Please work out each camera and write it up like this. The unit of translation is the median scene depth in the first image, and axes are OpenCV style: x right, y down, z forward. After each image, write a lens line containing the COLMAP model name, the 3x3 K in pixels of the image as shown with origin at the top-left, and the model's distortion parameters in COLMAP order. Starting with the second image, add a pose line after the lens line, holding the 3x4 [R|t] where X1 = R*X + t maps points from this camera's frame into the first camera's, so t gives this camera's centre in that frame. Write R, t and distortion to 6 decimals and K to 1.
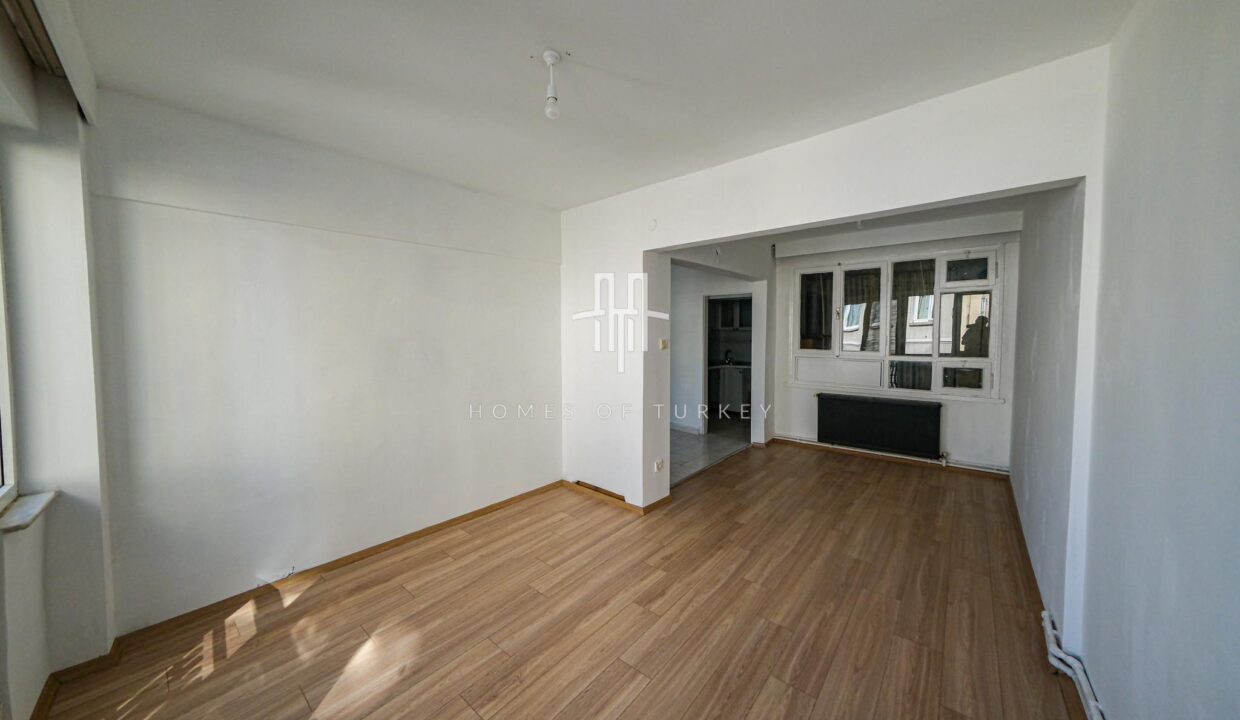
lens RADIAL K [[418.3, 0, 617.2], [0, 418.3, 353.0], [0, 0, 1]] dist [-0.005076, 0.003635]
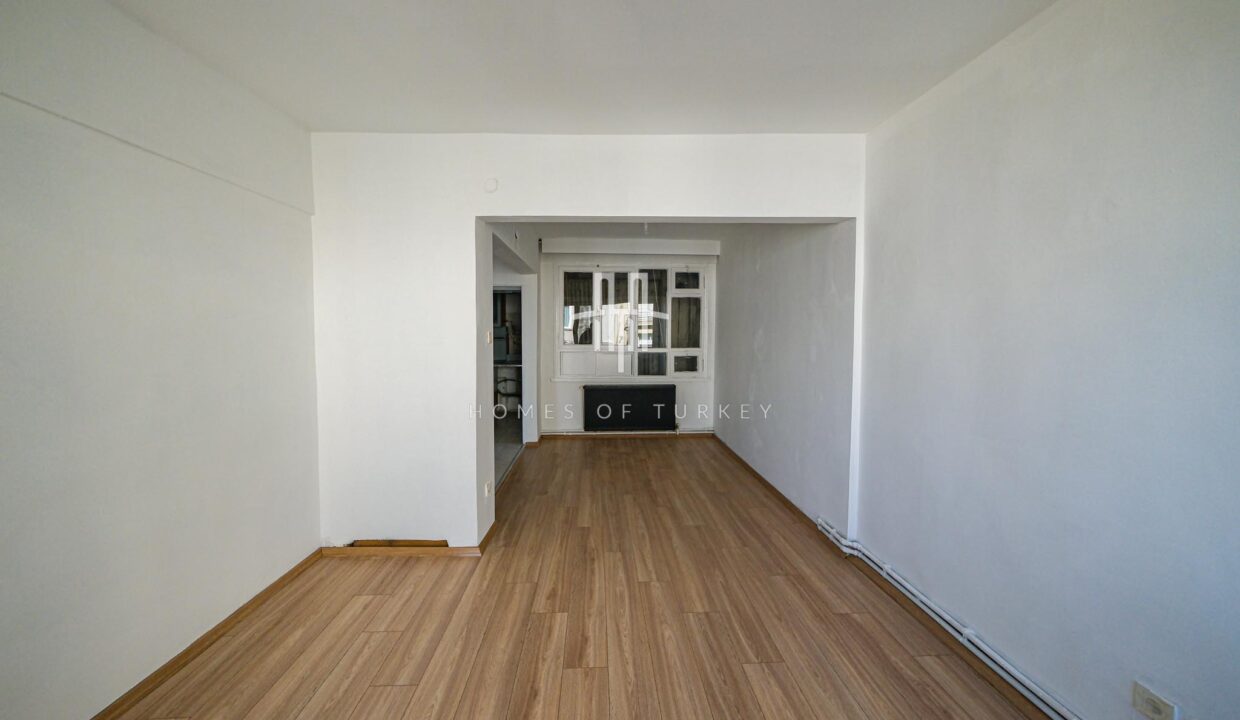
lens RADIAL K [[418.3, 0, 614.9], [0, 418.3, 352.8], [0, 0, 1]] dist [-0.005076, 0.003635]
pose [[0.736760, -0.027502, 0.675594, -0.293009], [0.030167, 0.999515, 0.007790, 0.012183], [-0.675481, 0.014641, 0.737232, 0.273634]]
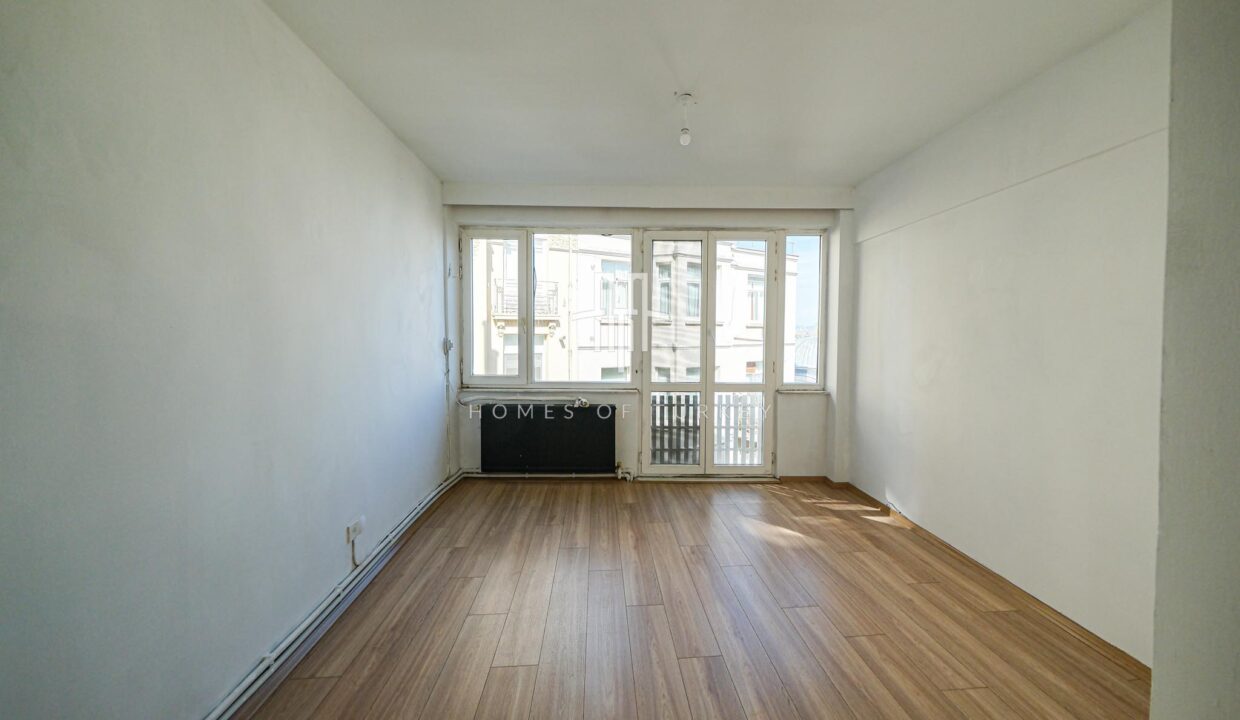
lens RADIAL K [[418.3, 0, 628.8], [0, 418.3, 346.7], [0, 0, 1]] dist [-0.005076, 0.003635]
pose [[-0.717454, 0.020949, -0.696291, 0.503780], [-0.038249, 0.996855, 0.069403, -0.007299], [0.695555, 0.076426, -0.714396, 1.031620]]
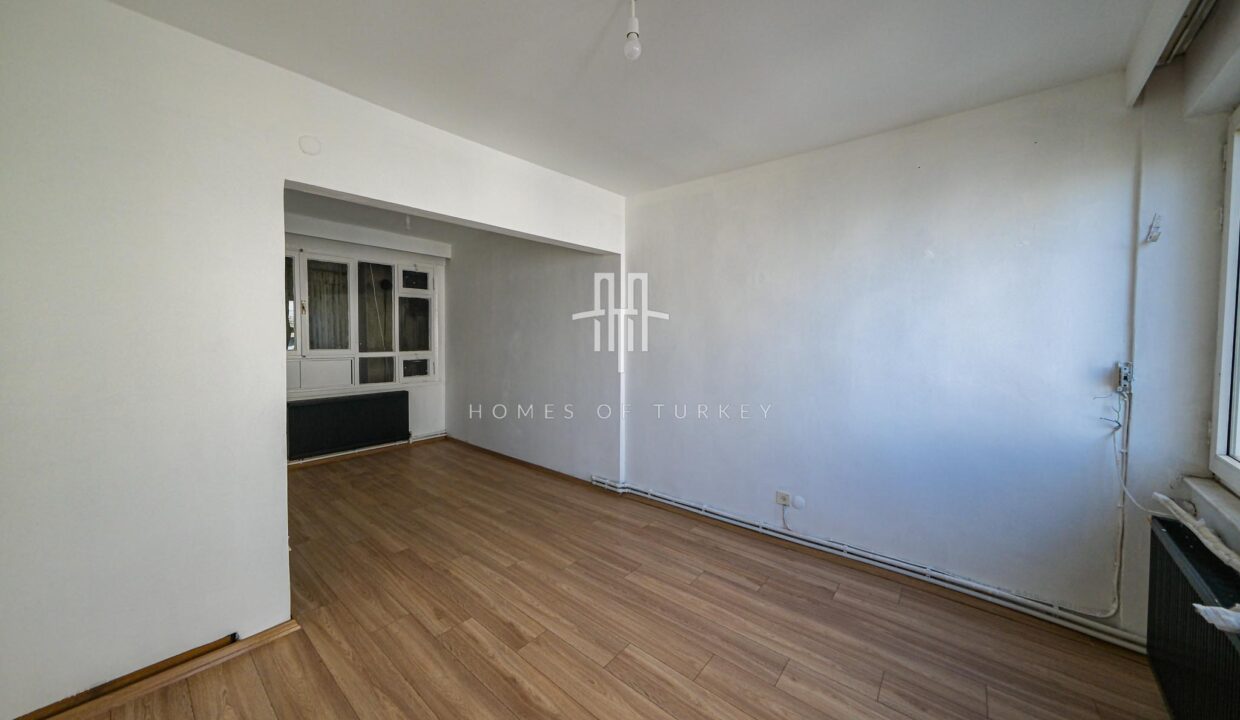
lens RADIAL K [[418.3, 0, 612.7], [0, 418.3, 353.2], [0, 0, 1]] dist [-0.005076, 0.003635]
pose [[0.003131, -0.037361, 0.999297, -0.557923], [0.047285, 0.998190, 0.037171, -0.001449], [-0.998877, 0.047136, 0.004892, 0.583884]]
